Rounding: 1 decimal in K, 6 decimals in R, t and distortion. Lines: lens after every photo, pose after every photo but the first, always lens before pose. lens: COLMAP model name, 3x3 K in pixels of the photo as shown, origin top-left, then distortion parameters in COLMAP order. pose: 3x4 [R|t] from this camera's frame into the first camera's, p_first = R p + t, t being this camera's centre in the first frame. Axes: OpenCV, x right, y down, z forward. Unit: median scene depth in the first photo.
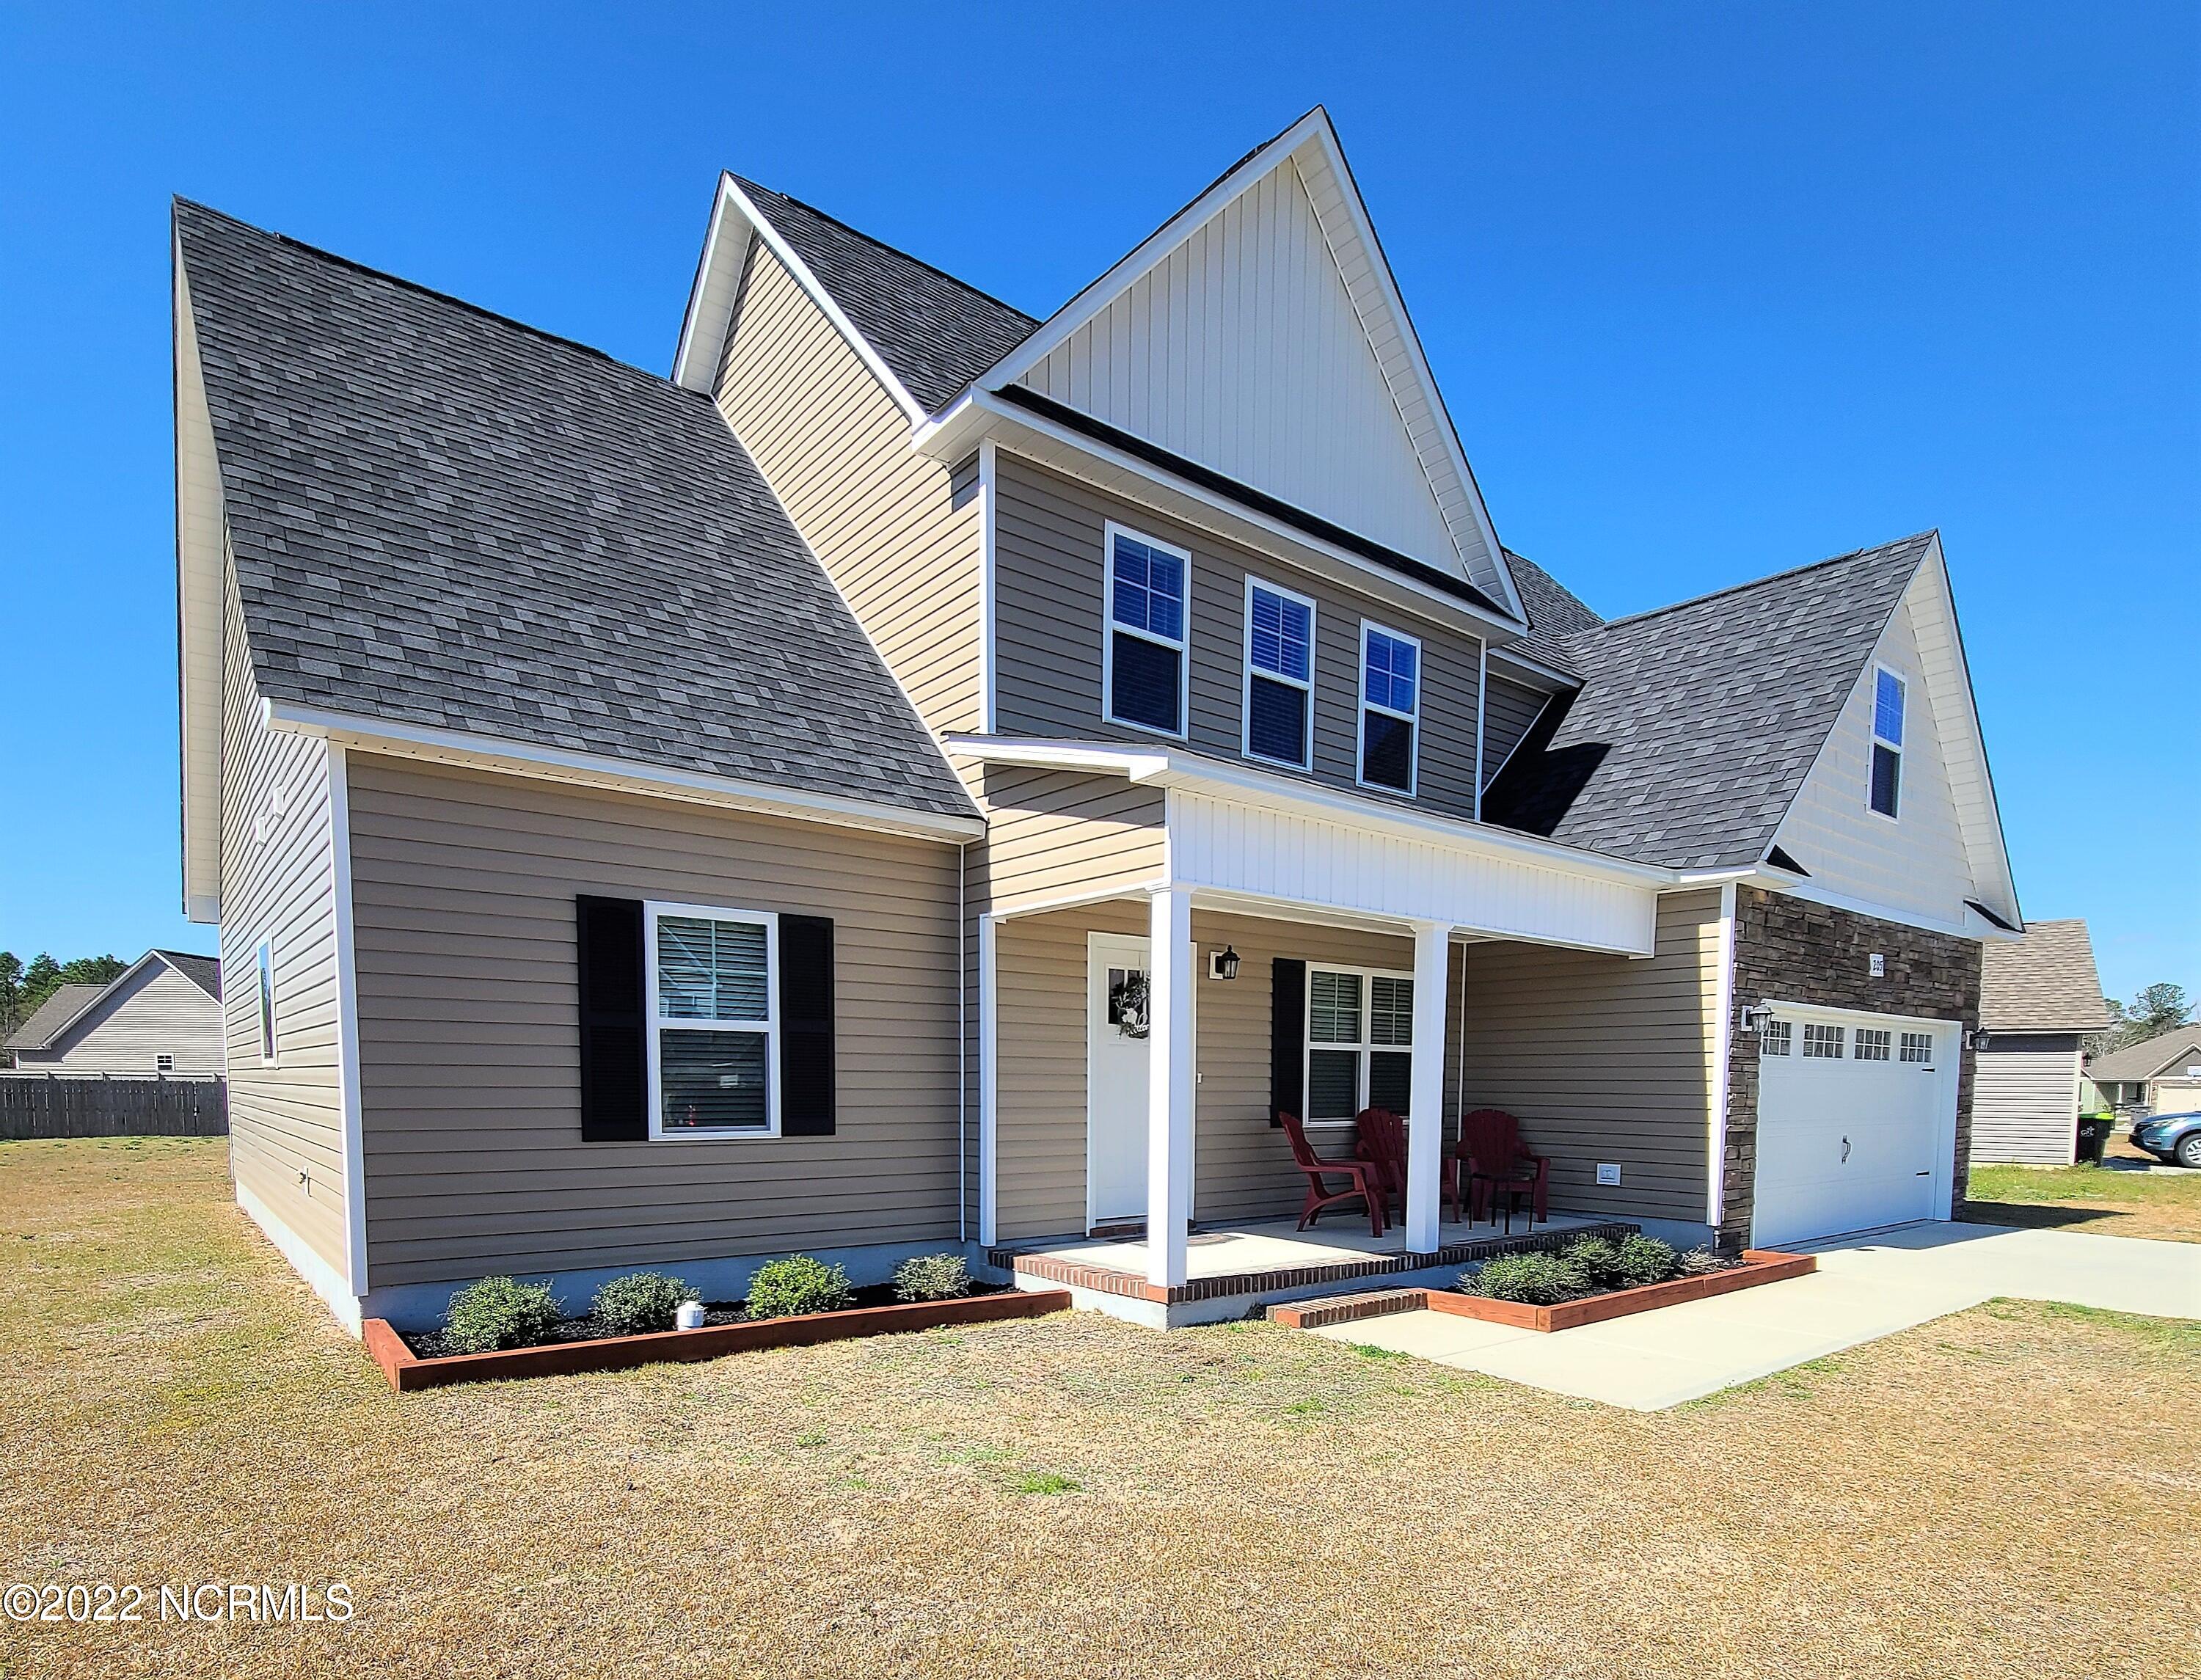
lens RADIAL K [[1200.2, 0, 1115.7], [0, 1200.2, 963.9], [0, 0, 1]] dist [0.001356, -0.000233]
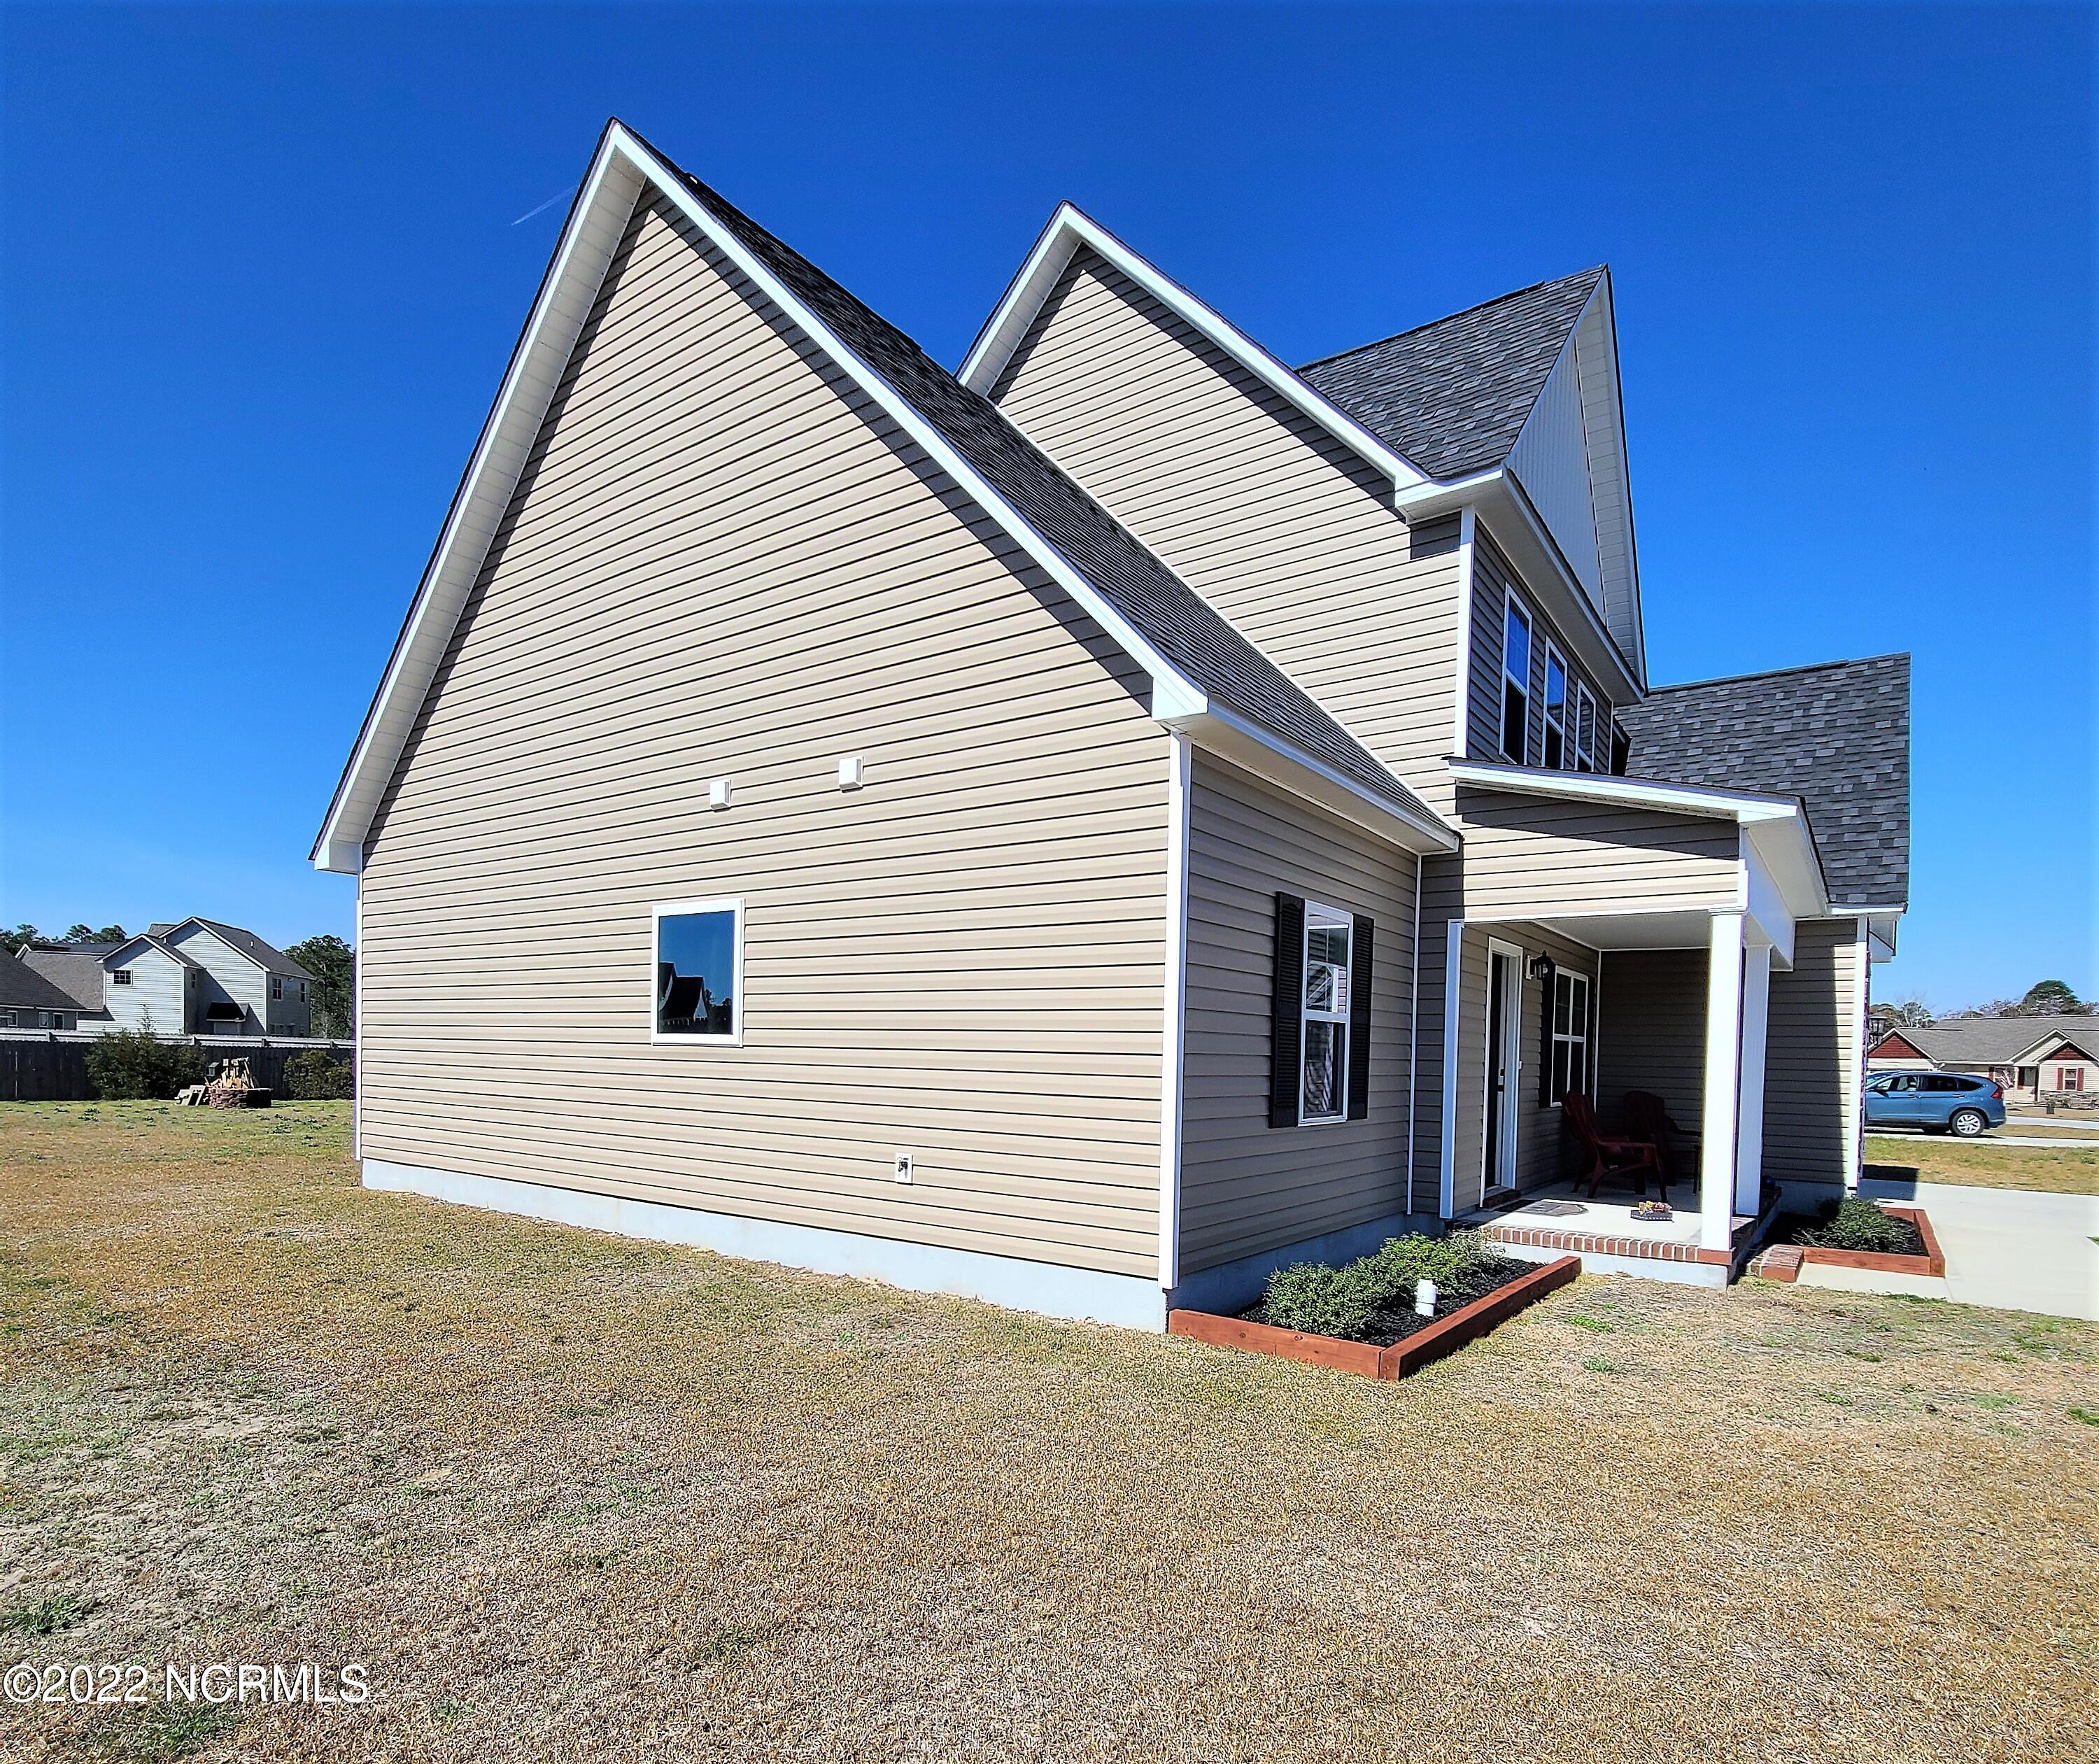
lens RADIAL K [[1135.3, 0, 1049.1], [0, 1135.3, 881.2], [0, 0, 1]] dist [0.001758, -0.000782]
pose [[0.959451, 0.054526, 0.276552, -0.769650], [-0.041771, 0.997783, -0.051810, -0.005807], [-0.278764, 0.038157, 0.959601, 0.087552]]
